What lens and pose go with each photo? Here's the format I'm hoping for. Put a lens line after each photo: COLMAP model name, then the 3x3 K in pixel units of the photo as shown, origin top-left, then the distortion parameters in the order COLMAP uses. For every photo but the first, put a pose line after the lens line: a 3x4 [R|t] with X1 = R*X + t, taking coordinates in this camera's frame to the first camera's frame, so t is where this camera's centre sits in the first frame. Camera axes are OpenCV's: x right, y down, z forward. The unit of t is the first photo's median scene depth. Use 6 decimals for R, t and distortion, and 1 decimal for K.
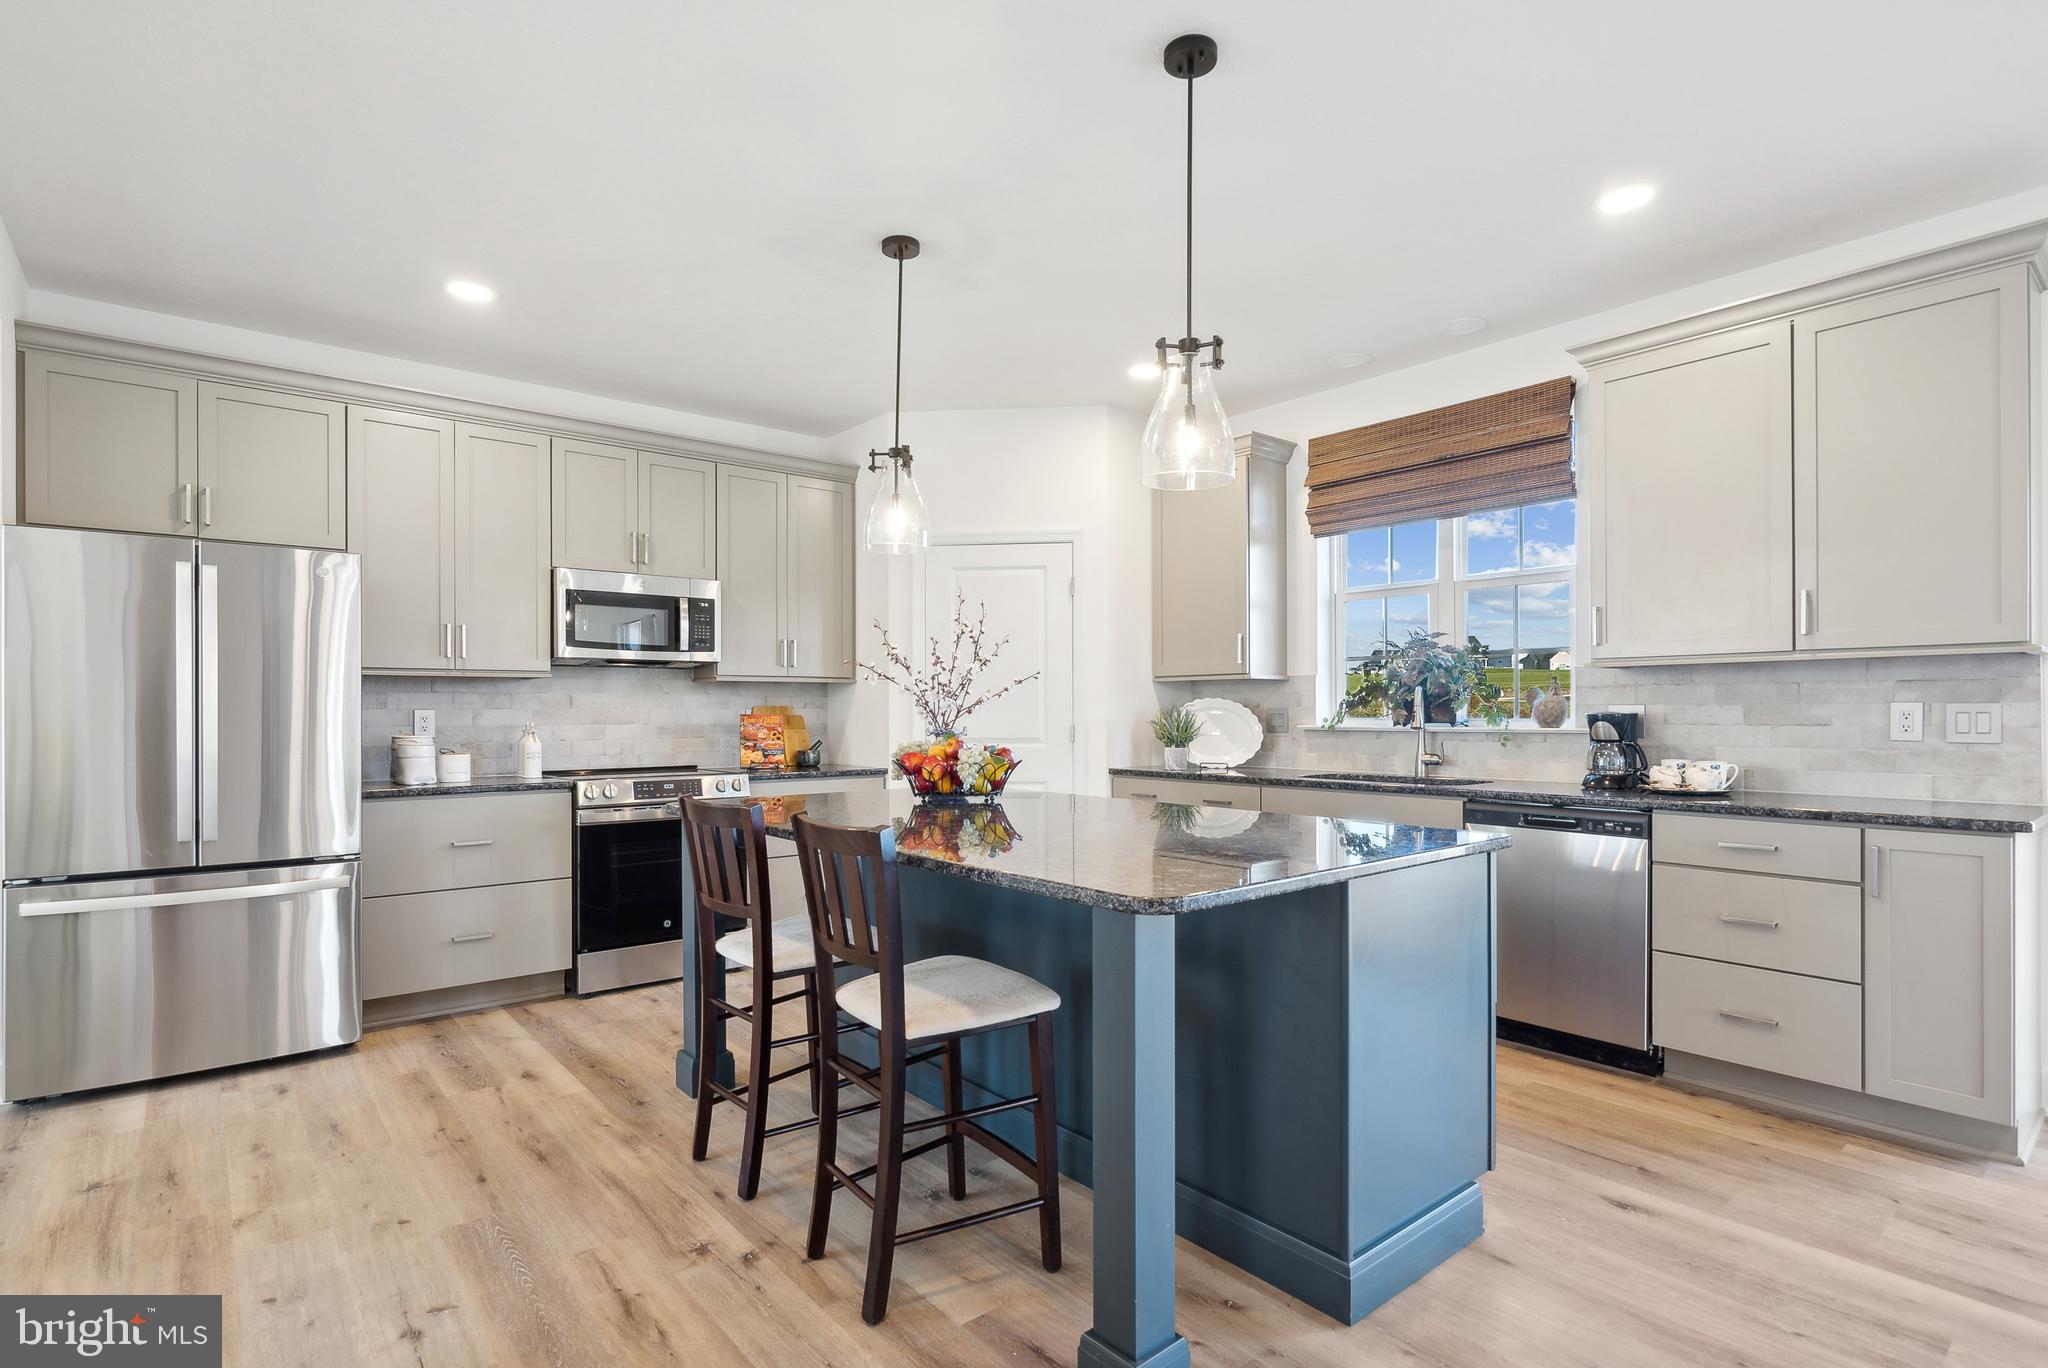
lens RADIAL K [[1053.2, 0, 1016.3], [0, 1053.2, 699.0], [0, 0, 1]] dist [0.021693, -0.000791]
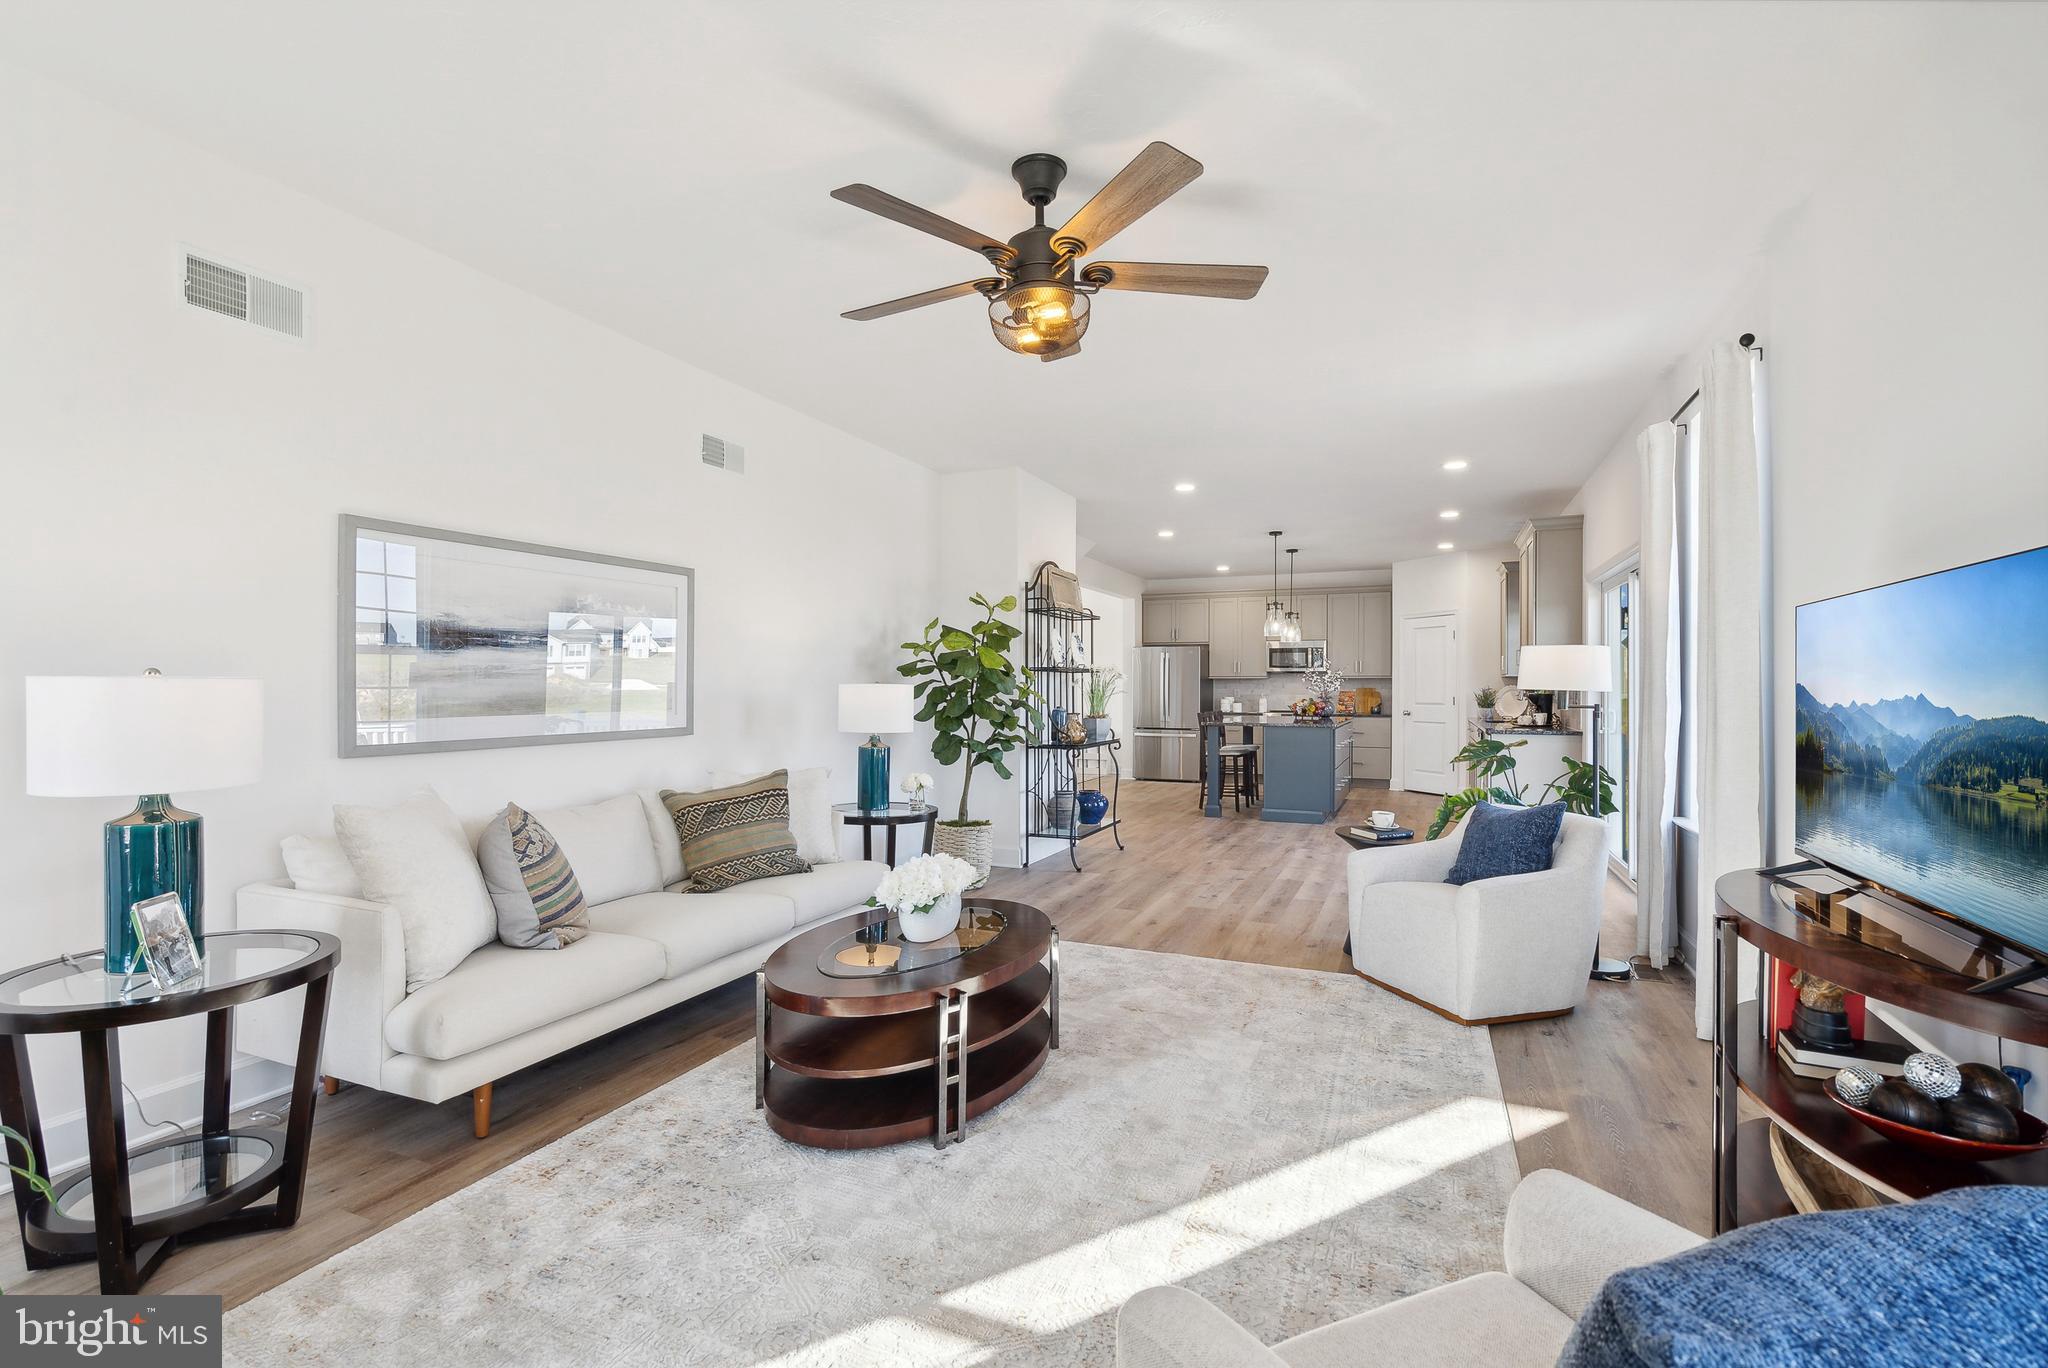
lens RADIAL K [[948.0, 0, 1010.6], [0, 948.0, 687.1], [0, 0, 1]] dist [0.005986, 0.001023]
pose [[0.446927, 0.007759, -0.894537, 1.684087], [0.002039, 0.999951, 0.009692, -0.023663], [0.894568, -0.006156, 0.446890, -0.868833]]
